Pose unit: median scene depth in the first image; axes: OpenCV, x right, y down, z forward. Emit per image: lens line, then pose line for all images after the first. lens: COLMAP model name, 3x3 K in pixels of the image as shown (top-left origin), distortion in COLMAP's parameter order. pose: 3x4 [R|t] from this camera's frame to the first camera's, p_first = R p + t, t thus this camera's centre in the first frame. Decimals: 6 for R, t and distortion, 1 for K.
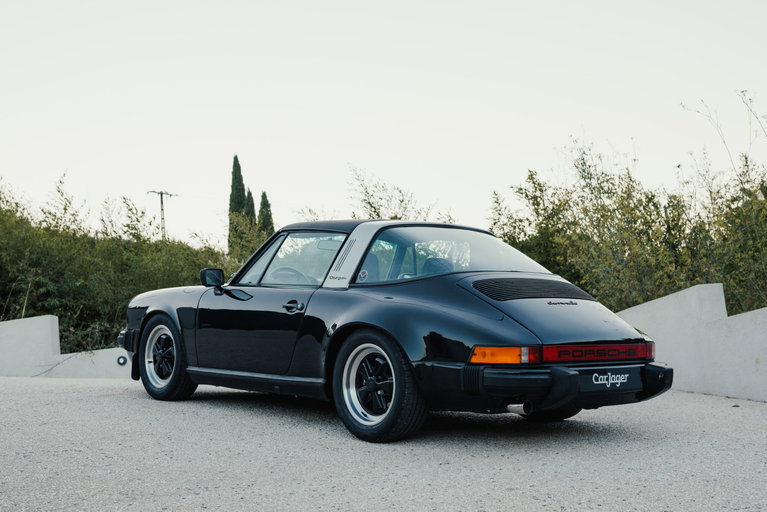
lens RADIAL K [[1104.5, 0, 383.5], [0, 1104.5, 256.0], [0, 0, 1]] dist [-0.013553, -0.014857]
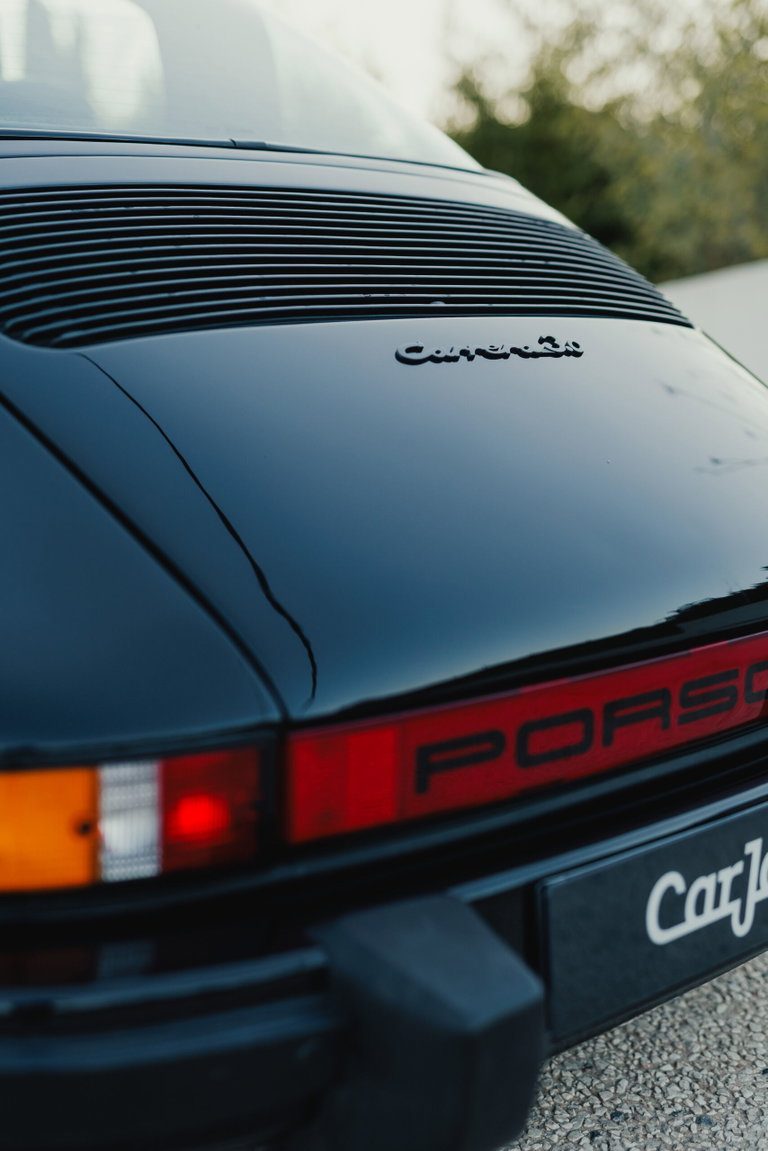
lens RADIAL K [[1657.5, 0, 384.0], [0, 1657.5, 575.5], [0, 0, 1]] dist [-0.013553, -0.014857]
pose [[0.998130, 0.025260, 0.055662, 0.144488], [-0.038437, 0.967422, 0.250236, 0.014805], [-0.047528, -0.251907, 0.966584, 0.817947]]
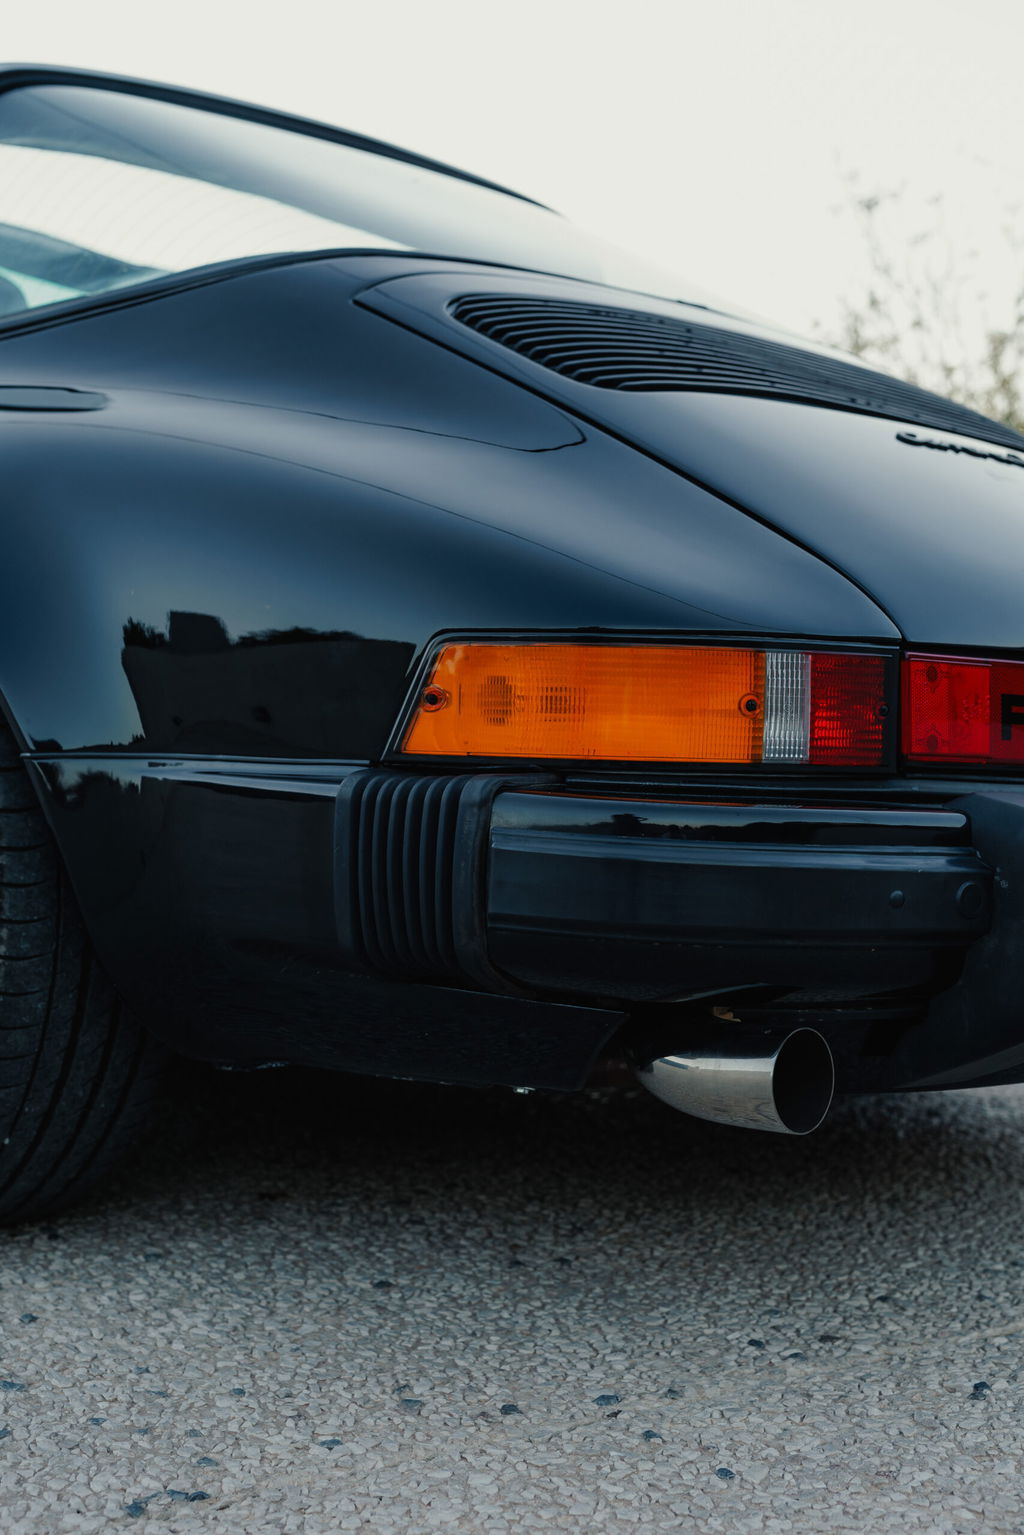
lens RADIAL K [[2210.4, 0, 512.0], [0, 2210.4, 767.5], [0, 0, 1]] dist [-0.013553, -0.014857]
pose [[0.997411, 0.023509, 0.067958, 0.073460], [-0.027044, 0.998303, 0.051577, 0.083112], [-0.066630, -0.053281, 0.996354, 0.715300]]
